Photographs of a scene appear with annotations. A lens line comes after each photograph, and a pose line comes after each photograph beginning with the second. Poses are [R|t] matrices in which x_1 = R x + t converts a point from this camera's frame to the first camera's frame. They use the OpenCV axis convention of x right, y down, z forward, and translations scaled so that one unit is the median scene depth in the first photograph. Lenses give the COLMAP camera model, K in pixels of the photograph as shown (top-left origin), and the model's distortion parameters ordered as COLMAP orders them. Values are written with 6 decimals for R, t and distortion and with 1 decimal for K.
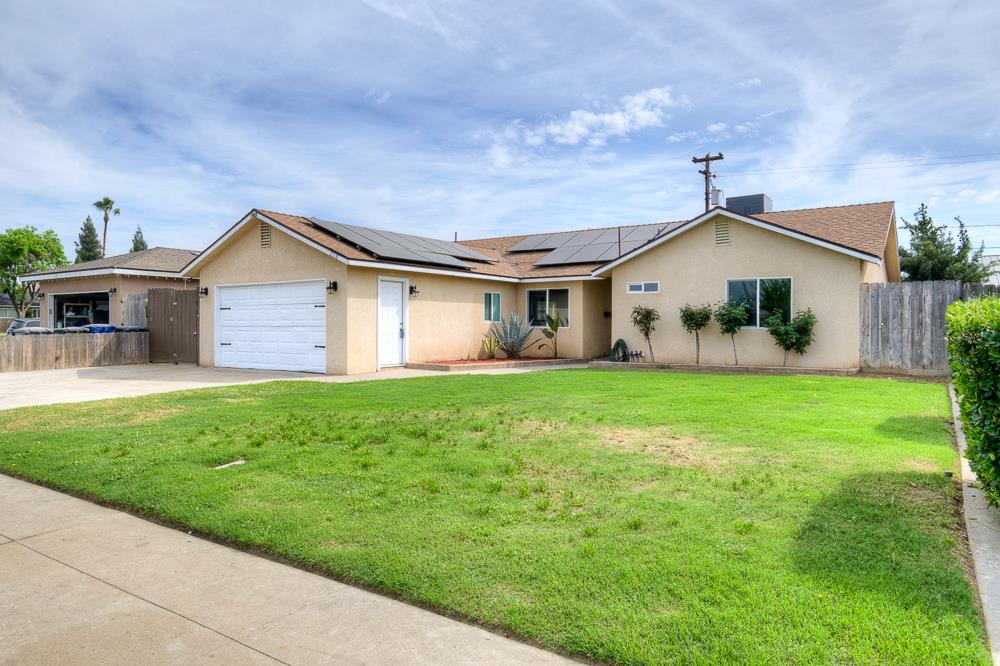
lens RADIAL K [[623.4, 0, 507.0], [0, 623.4, 332.0], [0, 0, 1]] dist [0.008640, -0.001288]
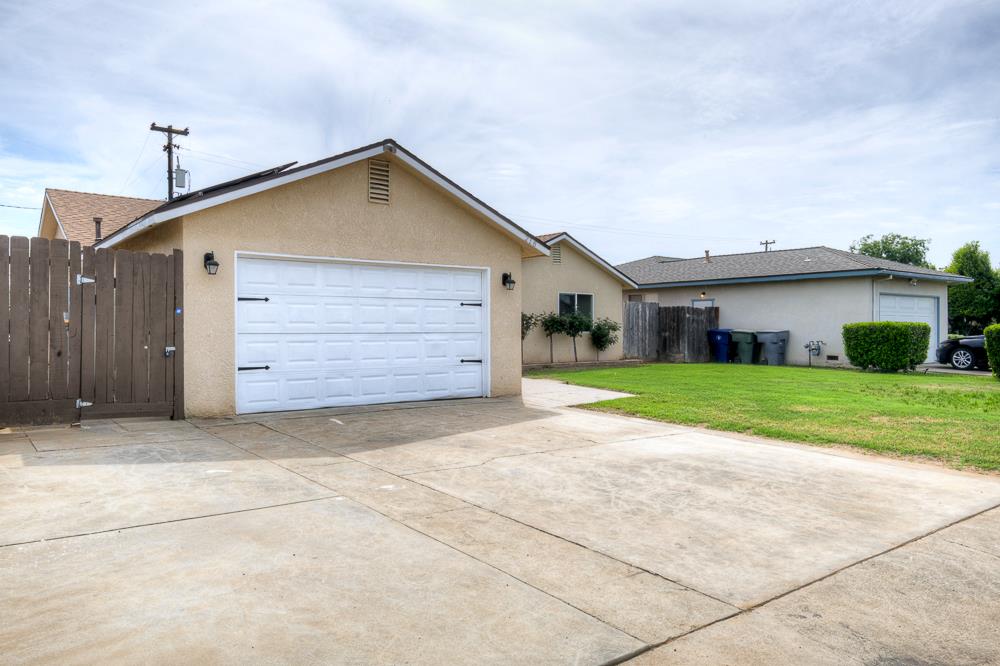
lens RADIAL K [[704.5, 0, 505.1], [0, 704.5, 328.2], [0, 0, 1]] dist [0.021995, -0.019199]
pose [[0.328540, 0.001347, 0.944489, -1.115941], [0.013257, 0.999894, -0.006037, -0.009006], [-0.944397, 0.014504, 0.328487, 0.737863]]
